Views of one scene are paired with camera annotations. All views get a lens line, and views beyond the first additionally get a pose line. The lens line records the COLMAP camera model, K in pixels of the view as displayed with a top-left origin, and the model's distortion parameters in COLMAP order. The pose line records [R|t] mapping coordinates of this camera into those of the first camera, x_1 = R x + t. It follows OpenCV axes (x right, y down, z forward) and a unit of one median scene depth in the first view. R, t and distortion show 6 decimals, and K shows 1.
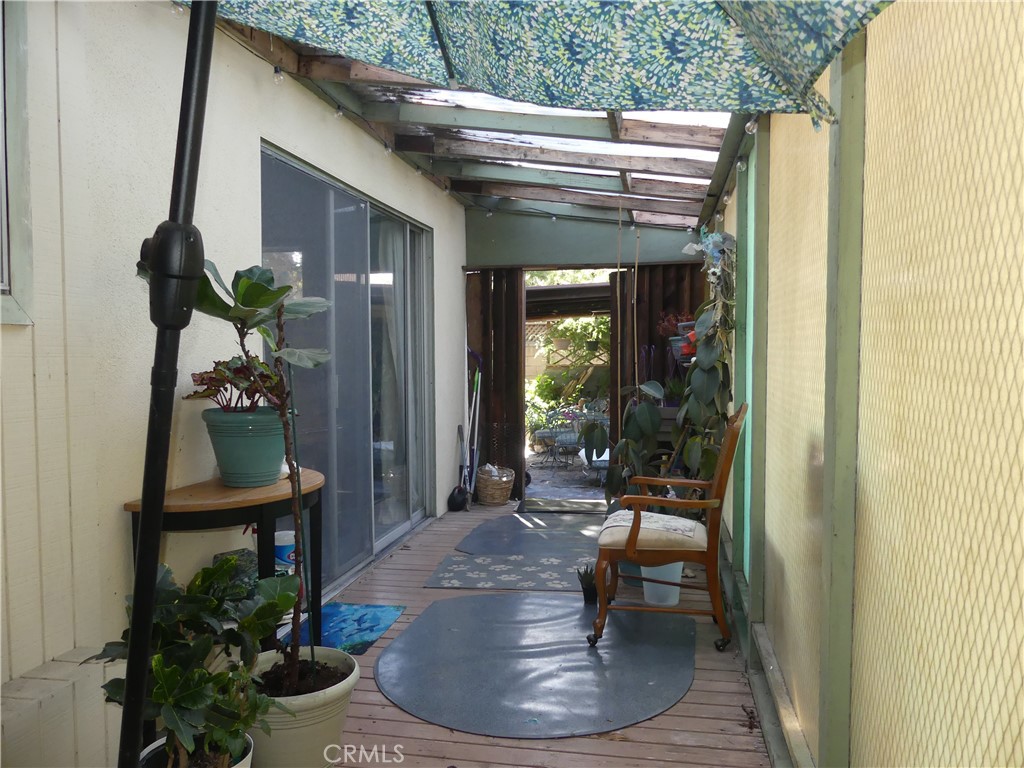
lens RADIAL K [[777.4, 0, 512.4], [0, 777.4, 385.6], [0, 0, 1]] dist [-0.021561, 0.039923]
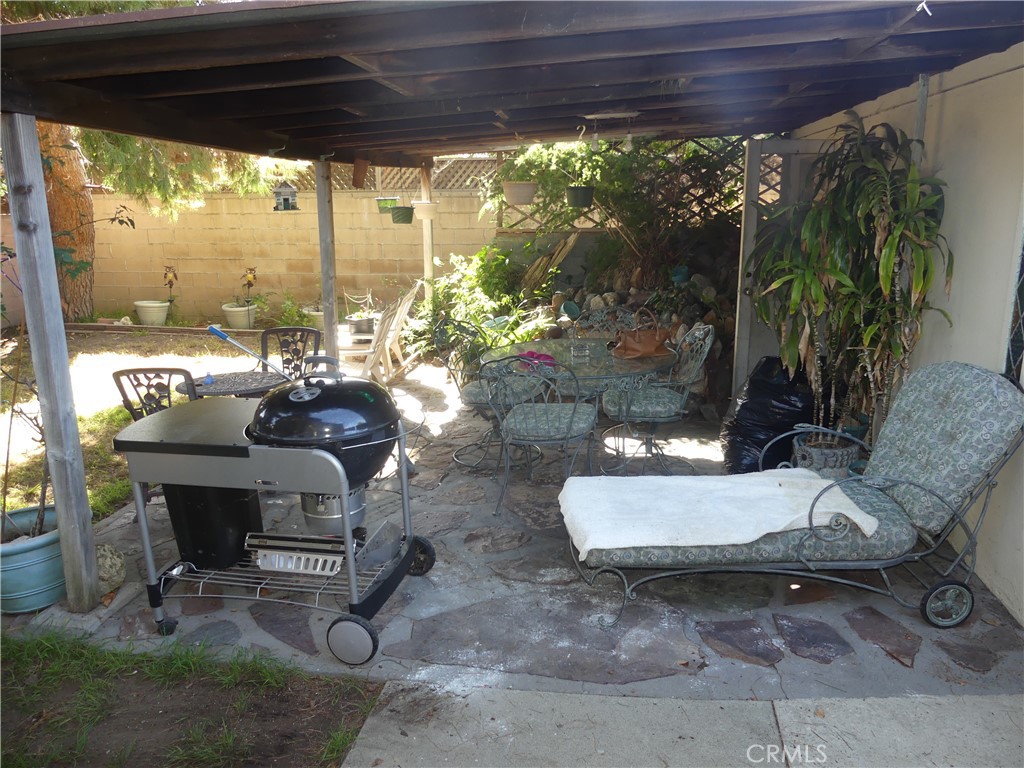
lens RADIAL K [[777.4, 0, 512.0], [0, 777.4, 383.8], [0, 0, 1]] dist [-0.021561, 0.039923]
pose [[0.999237, -0.011166, 0.037438, 0.033083], [0.003978, 0.982385, 0.186827, -0.022604], [-0.038865, -0.186535, 0.981679, 0.420932]]
